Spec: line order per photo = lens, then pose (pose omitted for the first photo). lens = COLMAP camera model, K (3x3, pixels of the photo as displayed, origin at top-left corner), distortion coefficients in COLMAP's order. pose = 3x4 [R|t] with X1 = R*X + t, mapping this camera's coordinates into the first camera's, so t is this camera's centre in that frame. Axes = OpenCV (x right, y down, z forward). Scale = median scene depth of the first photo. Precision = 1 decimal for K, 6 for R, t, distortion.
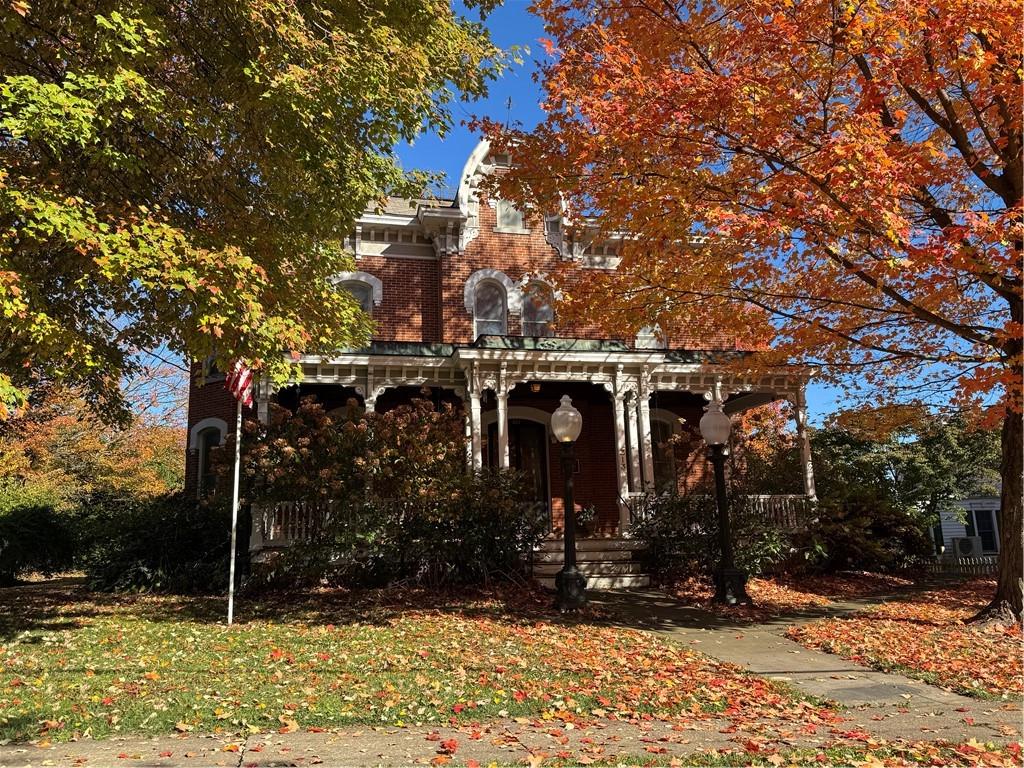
lens RADIAL K [[821.8, 0, 509.0], [0, 821.8, 387.0], [0, 0, 1]] dist [0.055815, -0.014510]
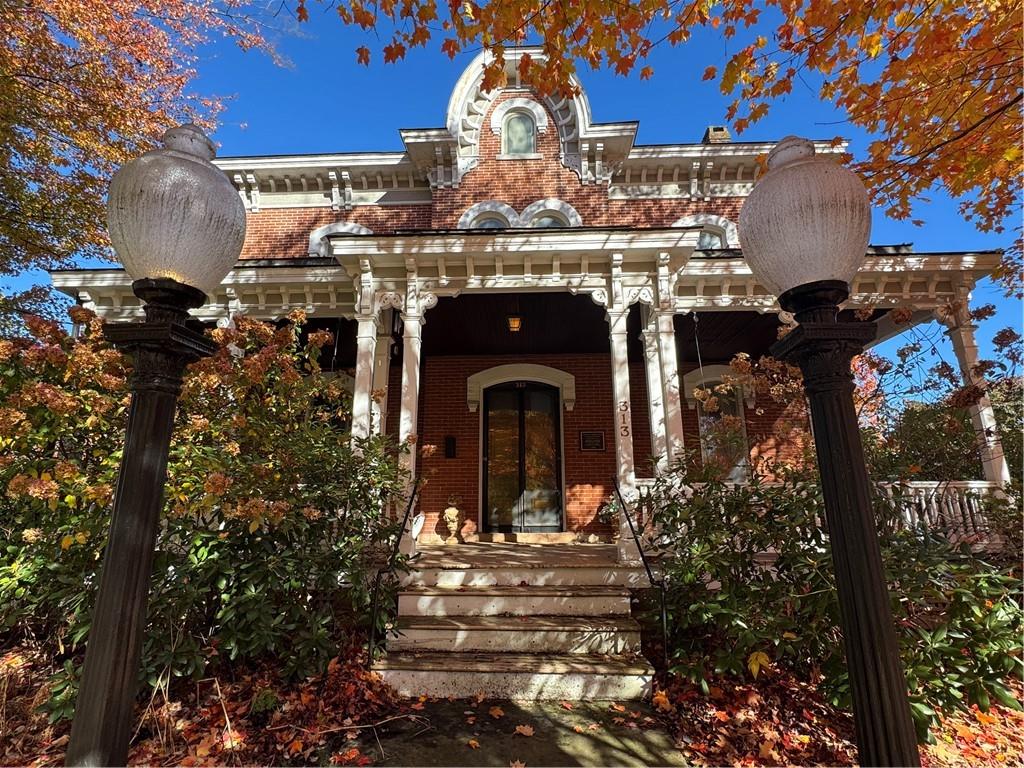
lens RADIAL K [[520.2, 0, 514.8], [0, 520.2, 382.7], [0, 0, 1]] dist [-0.011095, -0.000166]
pose [[0.966072, -0.039607, -0.255218, 0.155053], [0.028446, 0.998477, -0.047278, 0.076861], [0.256702, 0.038414, 0.965727, 0.632868]]
